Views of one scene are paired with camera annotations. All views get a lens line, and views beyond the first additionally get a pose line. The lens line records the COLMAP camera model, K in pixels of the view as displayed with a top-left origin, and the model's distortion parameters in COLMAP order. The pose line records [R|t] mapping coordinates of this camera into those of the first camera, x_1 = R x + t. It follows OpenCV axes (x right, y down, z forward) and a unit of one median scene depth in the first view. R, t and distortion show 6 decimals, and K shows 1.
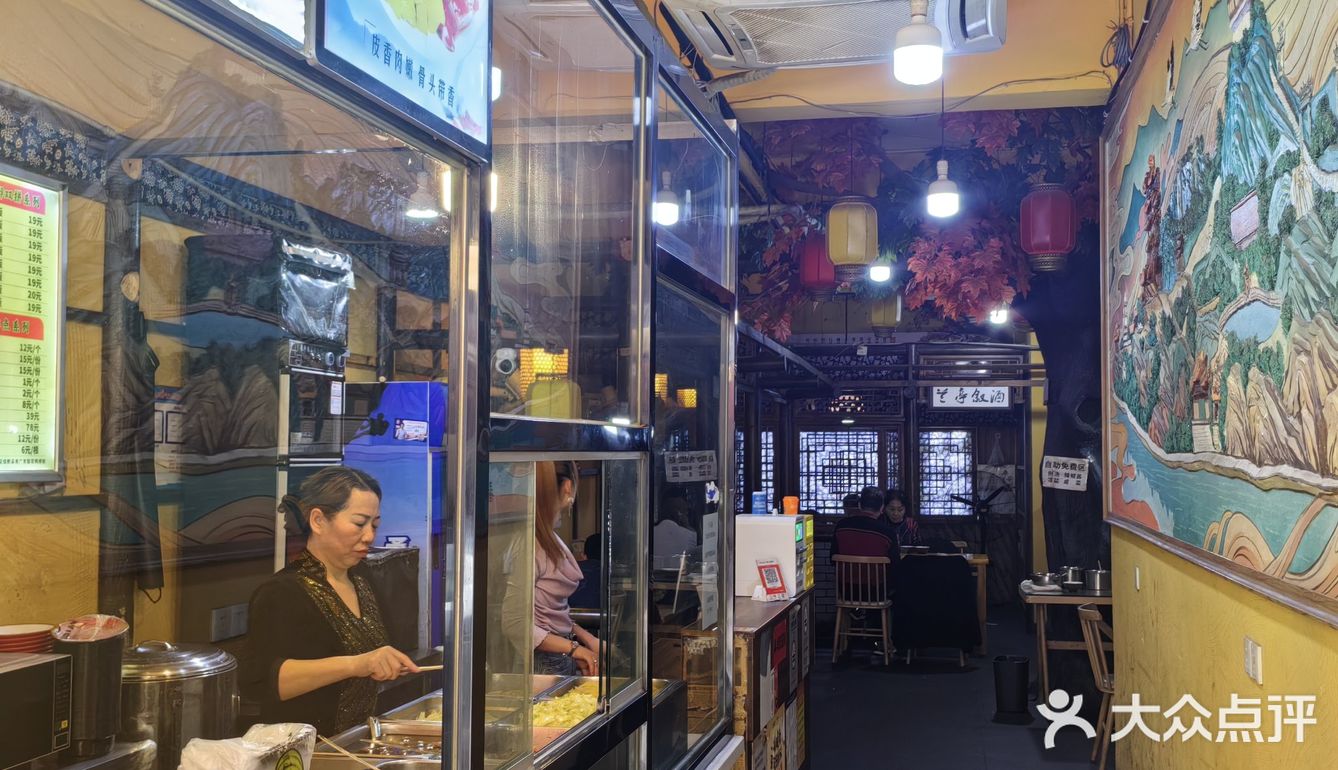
lens RADIAL K [[1388.3, 0, 671.7], [0, 1388.3, 383.6], [0, 0, 1]] dist [-0.017125, 0.000000]
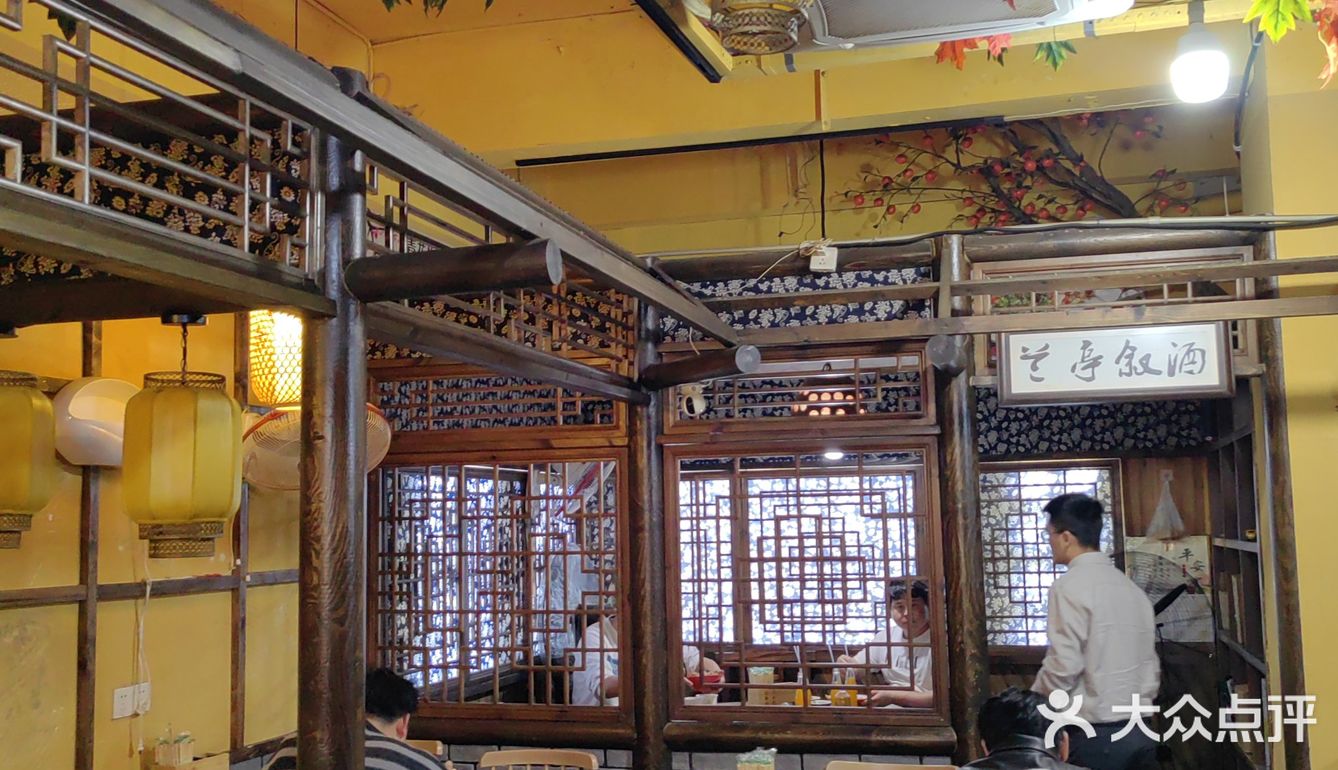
lens RADIAL K [[1388.3, 0, 665.3], [0, 1388.3, 387.2], [0, 0, 1]] dist [-0.017125, 0.000000]
pose [[0.996079, -0.034098, -0.081635, 0.121925], [0.029954, 0.998226, -0.051452, 0.031233], [0.083244, 0.048805, 0.995333, 0.599731]]
